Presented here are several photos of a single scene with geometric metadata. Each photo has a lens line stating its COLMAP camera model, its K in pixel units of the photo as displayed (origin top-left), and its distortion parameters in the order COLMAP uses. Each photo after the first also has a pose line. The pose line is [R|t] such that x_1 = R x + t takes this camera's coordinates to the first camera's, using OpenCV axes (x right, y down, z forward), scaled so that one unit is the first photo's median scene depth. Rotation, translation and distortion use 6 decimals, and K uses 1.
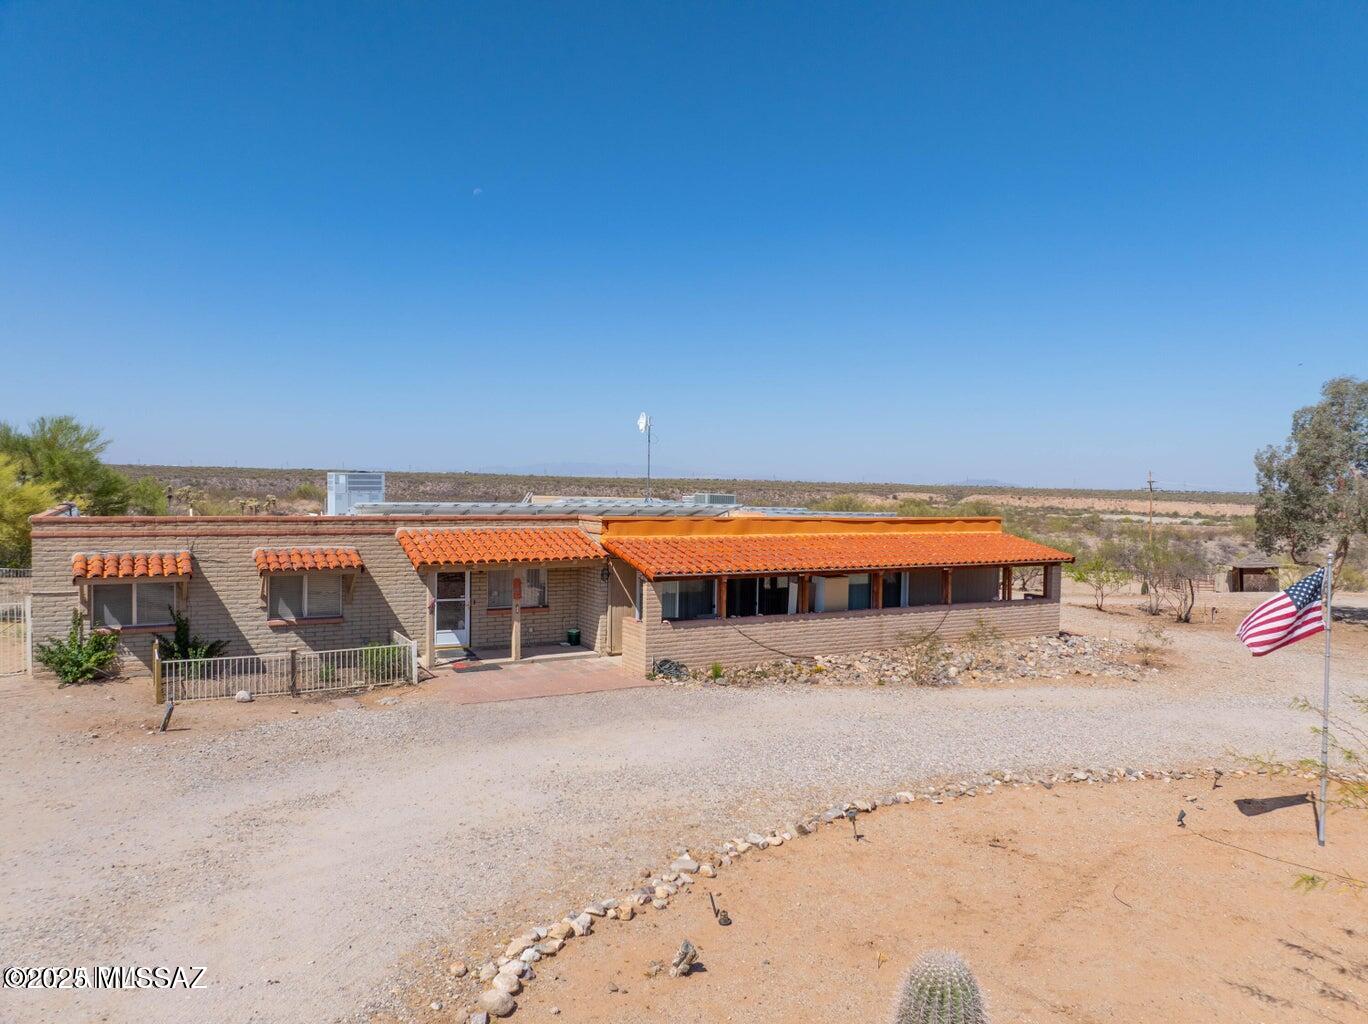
lens RADIAL K [[943.3, 0, 684.0], [0, 943.3, 512.0], [0, 0, 1]] dist [-0.035278, 0.000048]
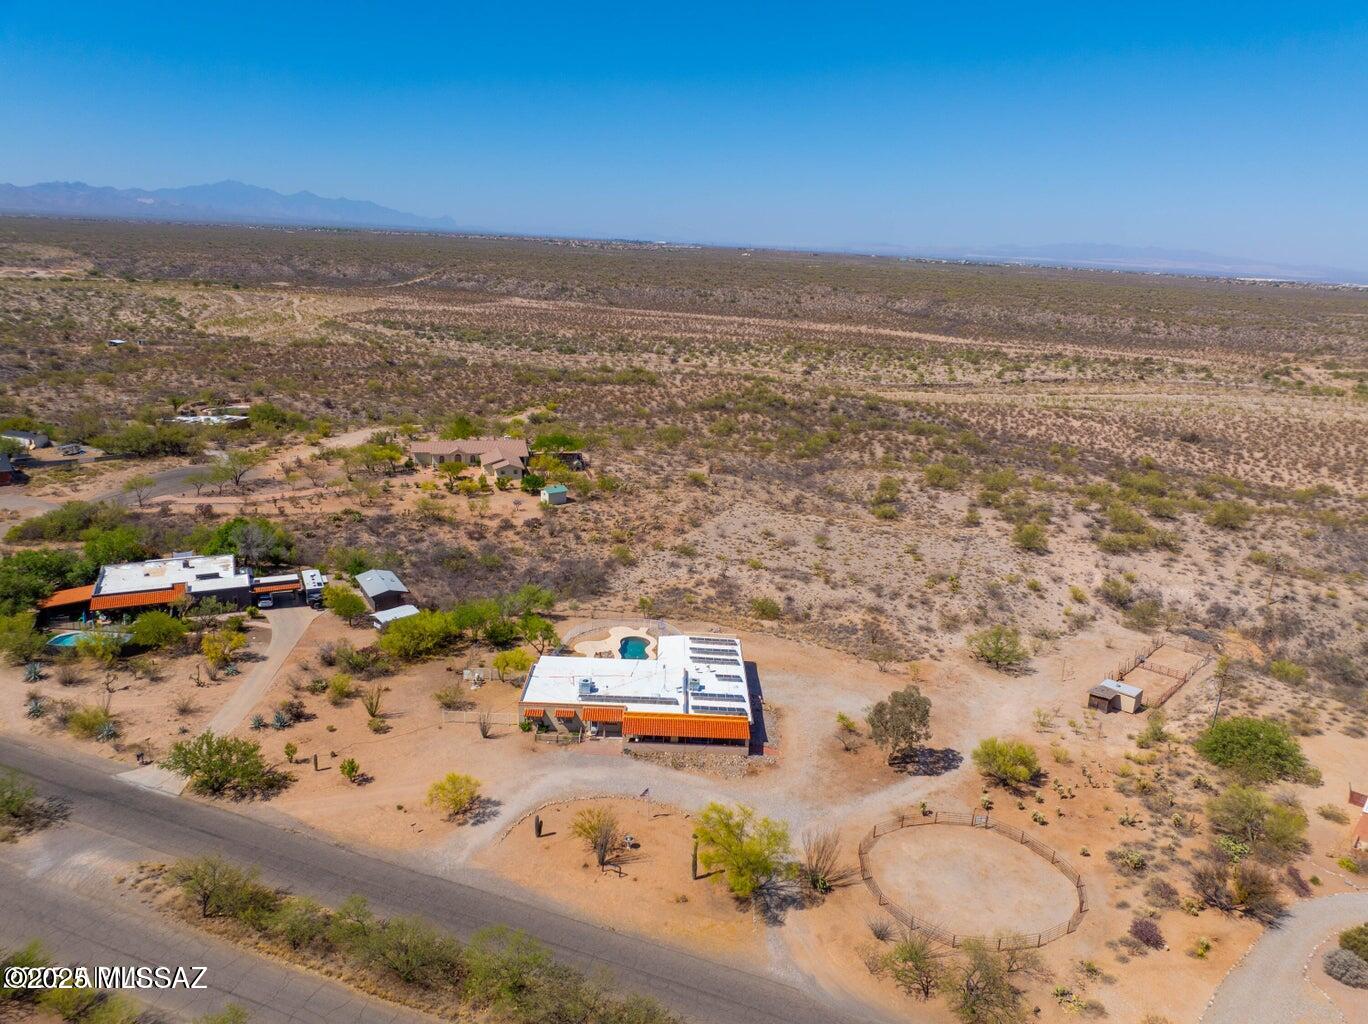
lens RADIAL K [[943.3, 0, 684.0], [0, 943.3, 512.0], [0, 0, 1]] dist [-0.035278, 0.000048]
pose [[0.868655, 0.153306, -0.471100, 2.107691], [-0.042083, 0.970313, 0.238165, -1.981771], [0.493626, -0.187058, 0.849319, -2.460463]]
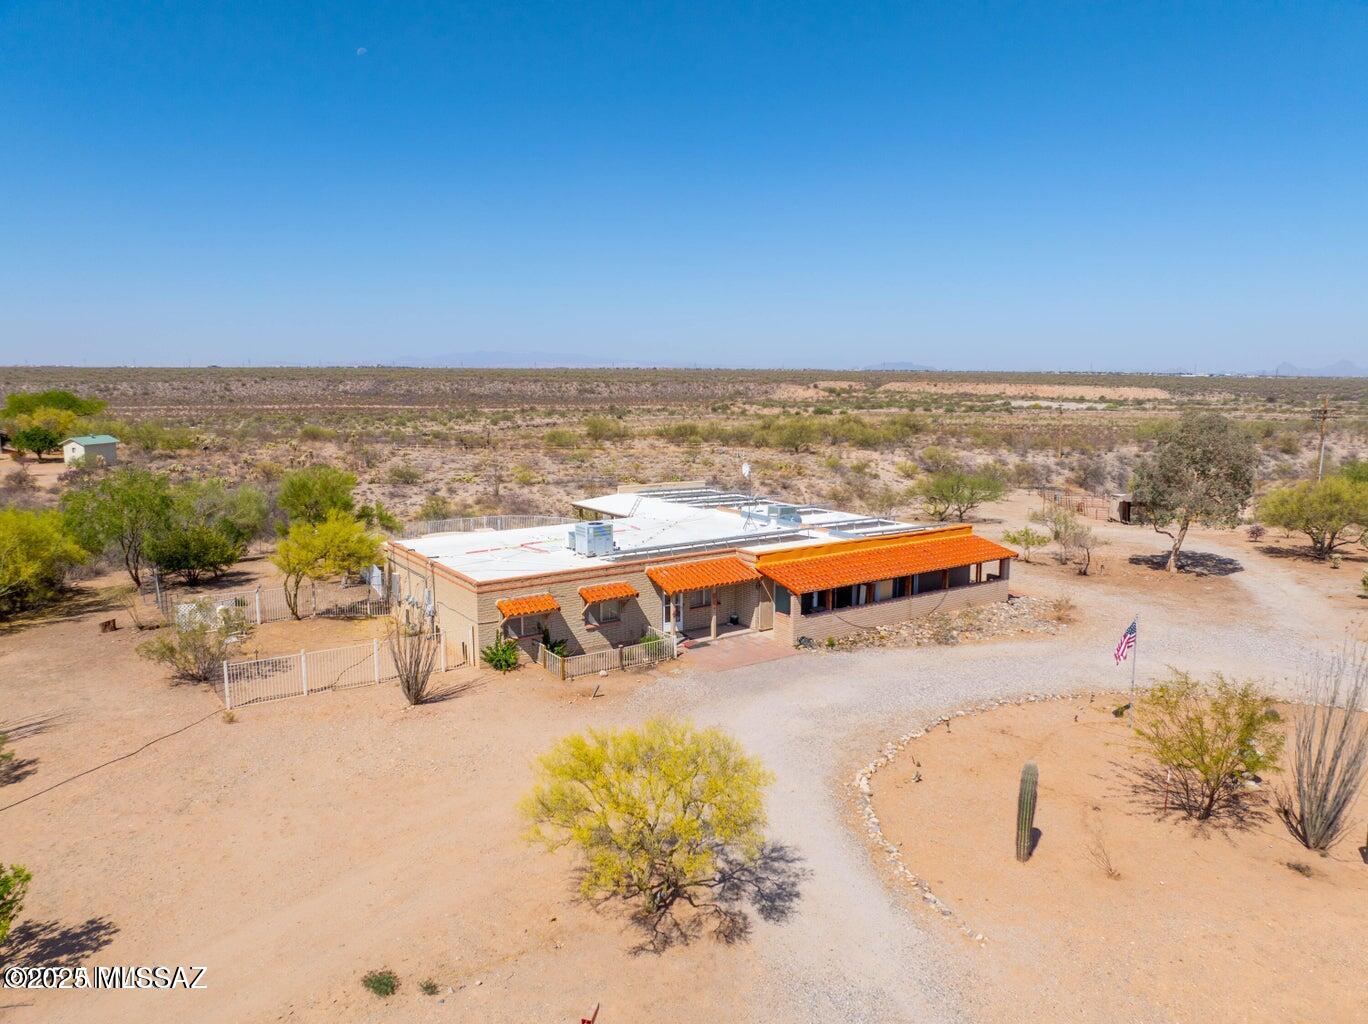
lens RADIAL K [[943.3, 0, 684.0], [0, 943.3, 512.0], [0, 0, 1]] dist [-0.035278, 0.000048]
pose [[0.996167, -0.028589, 0.082667, -0.357849], [0.018654, 0.992773, 0.118546, -0.274365], [-0.085459, -0.116550, 0.989501, -0.675810]]
